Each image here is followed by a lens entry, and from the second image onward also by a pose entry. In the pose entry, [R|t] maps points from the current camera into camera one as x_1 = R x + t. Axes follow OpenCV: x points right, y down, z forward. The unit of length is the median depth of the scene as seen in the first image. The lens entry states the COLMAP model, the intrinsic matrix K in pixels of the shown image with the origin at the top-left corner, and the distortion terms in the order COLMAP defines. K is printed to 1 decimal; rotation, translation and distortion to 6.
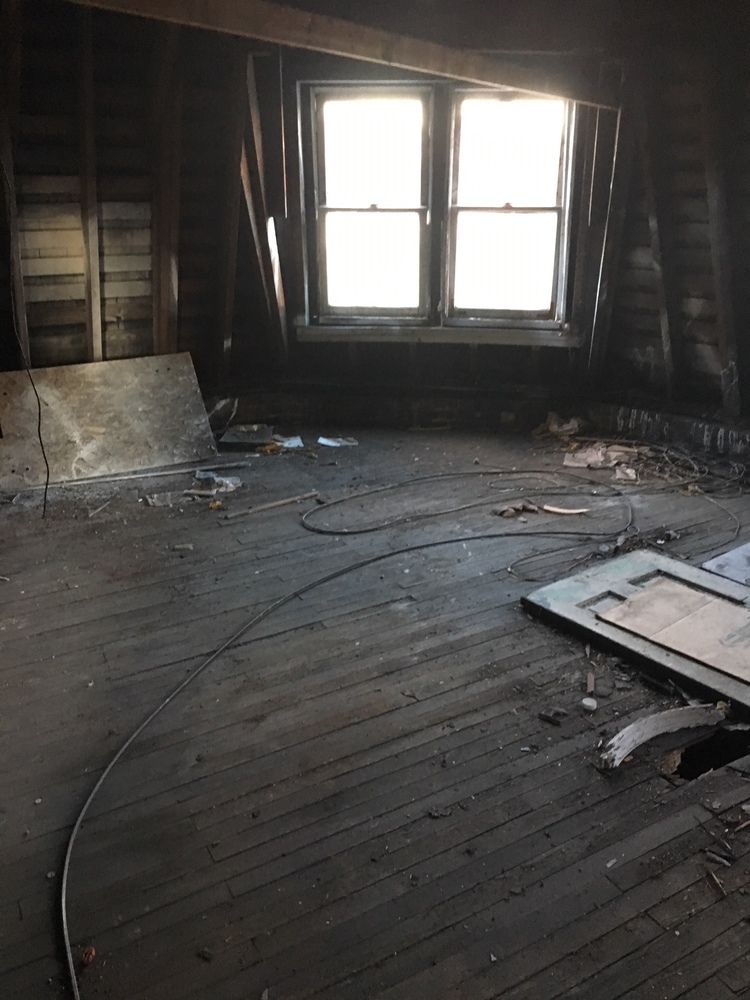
lens RADIAL K [[848.9, 0, 372.3], [0, 848.9, 501.4], [0, 0, 1]] dist [0.086339, -0.126629]
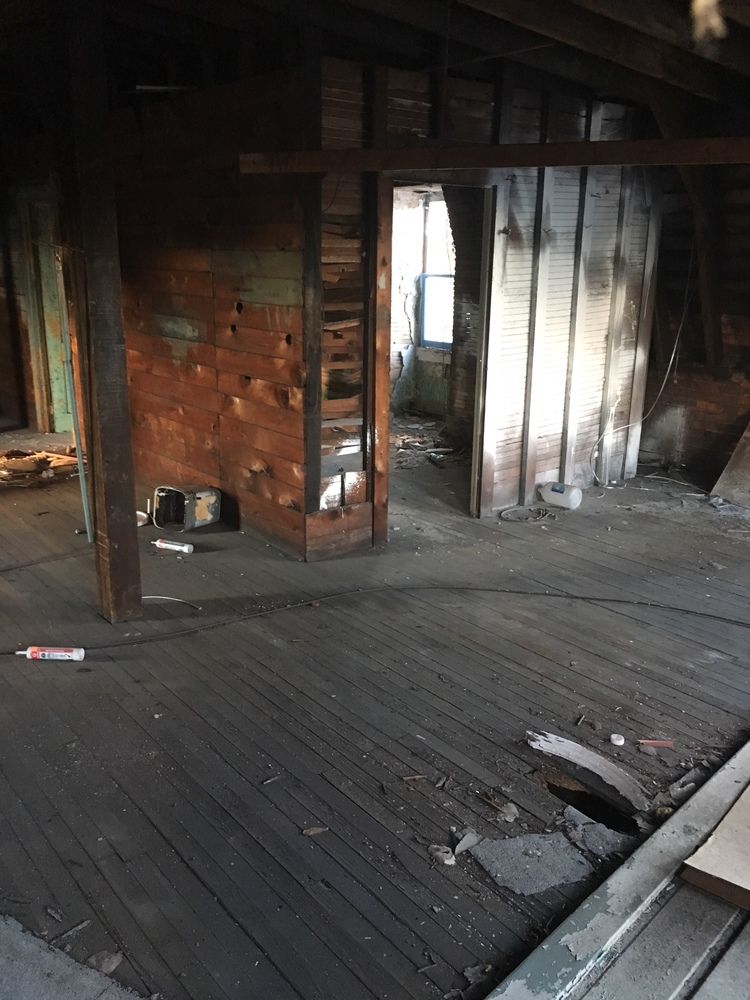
lens RADIAL K [[848.9, 0, 372.3], [0, 848.9, 501.4], [0, 0, 1]] dist [0.086339, -0.126629]
pose [[0.148666, 0.281874, -0.947864, 1.068581], [-0.360731, 0.907924, 0.213418, -0.142733], [0.920745, 0.310196, 0.236658, 0.346590]]
